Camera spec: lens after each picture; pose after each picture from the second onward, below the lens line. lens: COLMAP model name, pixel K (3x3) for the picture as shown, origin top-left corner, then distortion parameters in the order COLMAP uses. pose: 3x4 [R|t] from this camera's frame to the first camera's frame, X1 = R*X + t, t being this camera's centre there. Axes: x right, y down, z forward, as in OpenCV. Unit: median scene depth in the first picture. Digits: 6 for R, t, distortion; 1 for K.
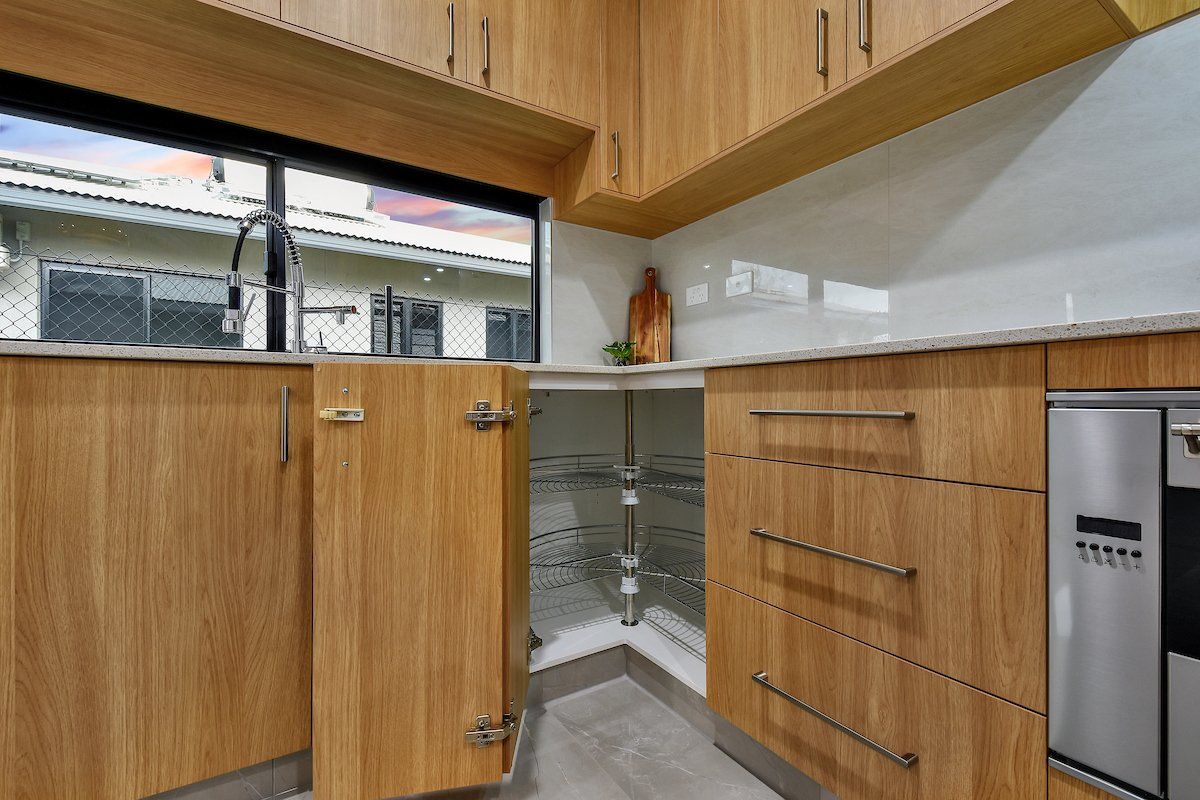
lens RADIAL K [[521.4, 0, 594.4], [0, 521.4, 398.2], [0, 0, 1]] dist [0.027378, -0.015118]
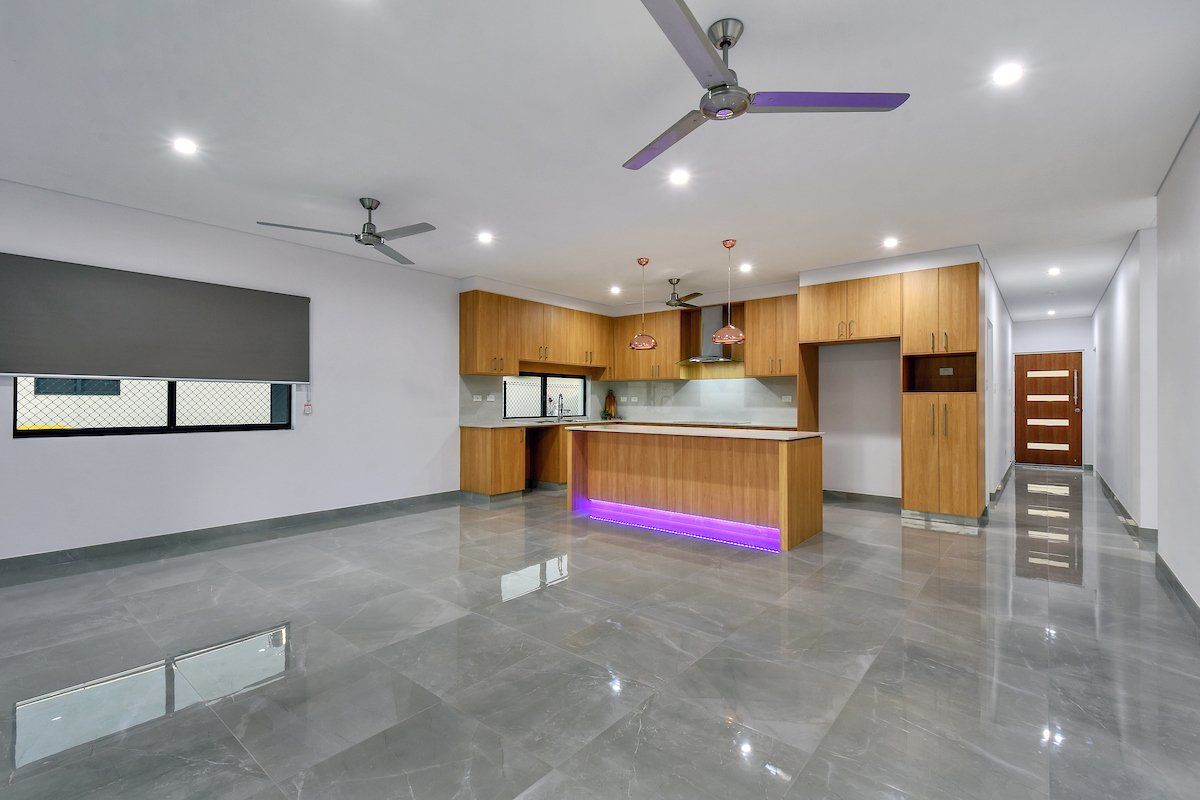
lens RADIAL K [[528.1, 0, 587.7], [0, 528.1, 402.3], [0, 0, 1]] dist [0.019520, -0.010182]
pose [[0.954723, 0.005256, 0.297448, -2.031514], [-0.006838, 0.999967, 0.004278, -0.294536], [-0.297416, -0.006118, 0.954728, -4.475383]]
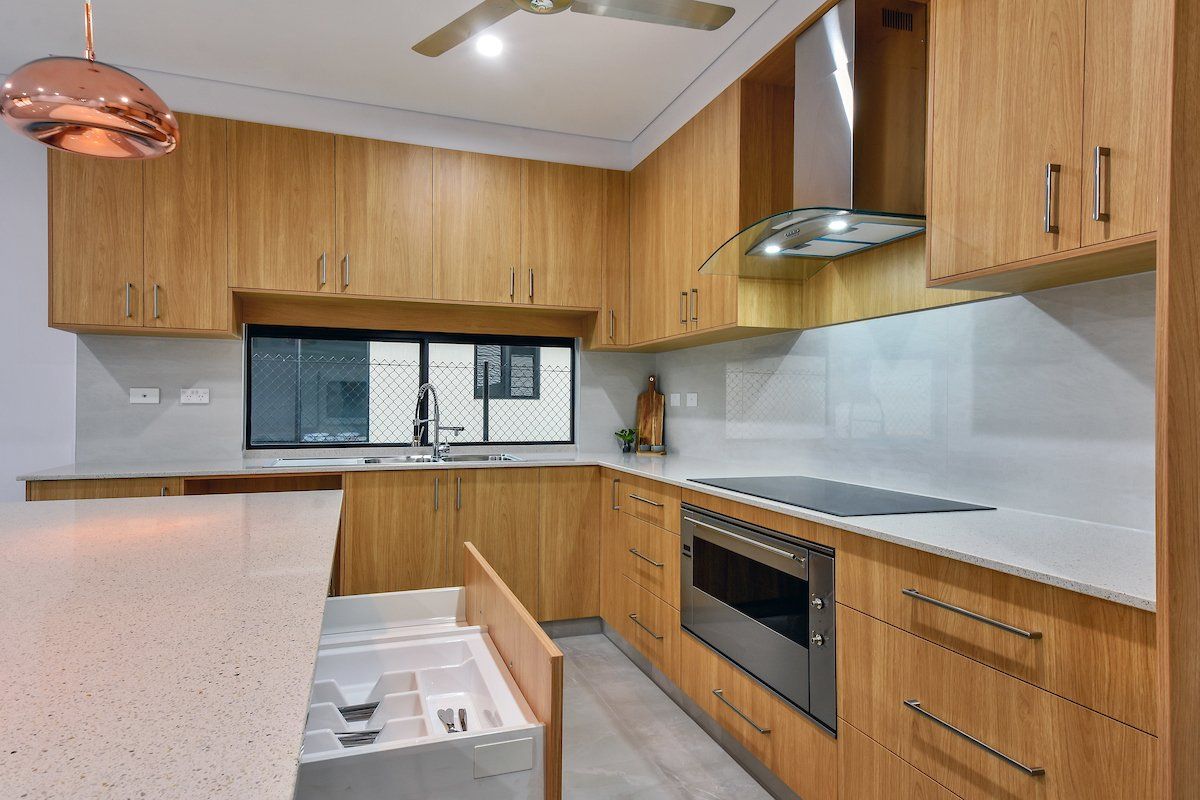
lens RADIAL K [[687.6, 0, 597.0], [0, 687.6, 403.7], [0, 0, 1]] dist [0.040538, 0.001268]
pose [[0.973622, 0.008595, -0.228004, 0.657022], [-0.007751, 0.999959, 0.004597, -0.299781], [0.228035, -0.002709, 0.973649, -1.484975]]
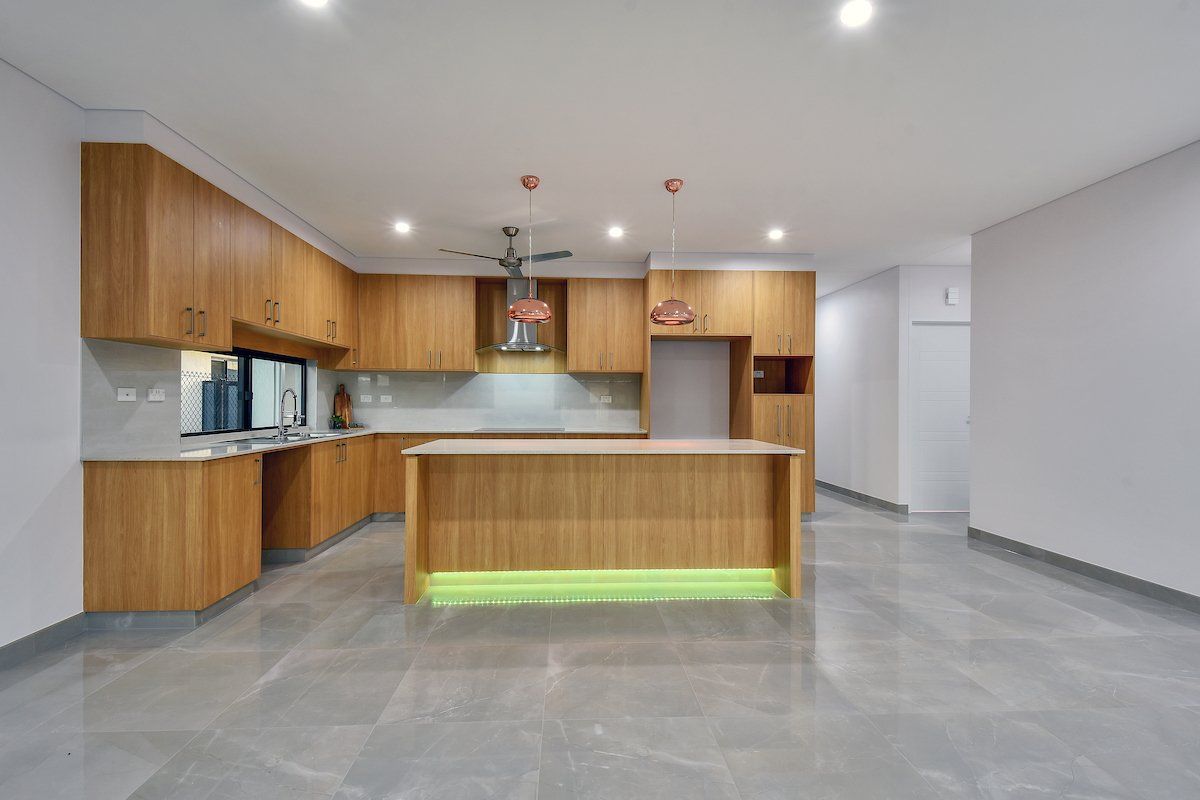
lens RADIAL K [[521.4, 0, 593.5], [0, 521.4, 401.0], [0, 0, 1]] dist [0.027378, -0.015118]
pose [[0.492570, 0.007612, 0.870240, -2.507249], [-0.009548, 0.999949, -0.003342, -0.289084], [-0.870221, -0.006663, 0.492617, -2.189177]]
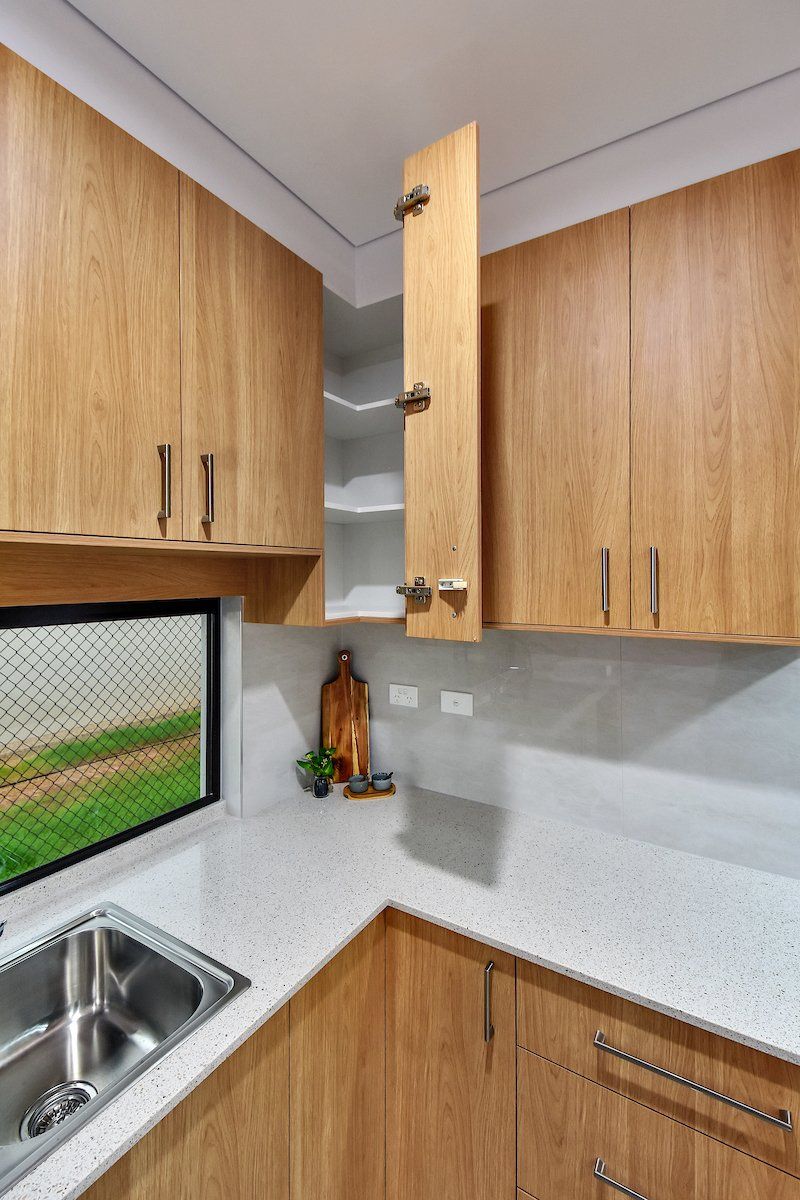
lens RADIAL K [[521.4, 0, 401.2], [0, 521.4, 577.5], [0, 0, 1]] dist [0.027378, -0.015118]
pose [[0.900846, 0.001803, 0.434136, -0.324289], [-0.001551, 0.999998, -0.000937, -0.628187], [-0.434136, 0.000171, 0.900847, 0.253065]]
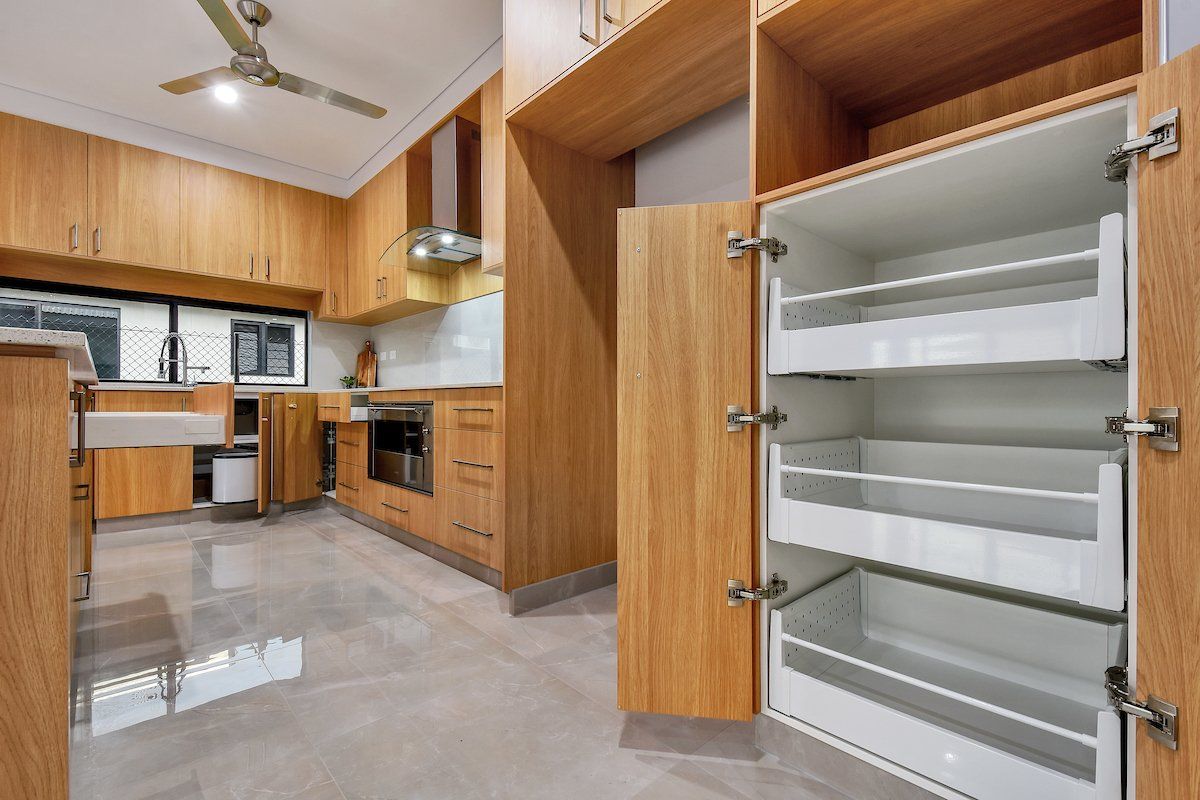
lens RADIAL K [[521.4, 0, 597.6], [0, 521.4, 404.4], [0, 0, 1]] dist [0.027378, -0.015118]
pose [[0.982001, 0.005899, 0.188782, 1.044433], [-0.006973, 0.999963, 0.005026, -0.012431], [-0.188746, -0.006252, 0.982006, -2.141932]]
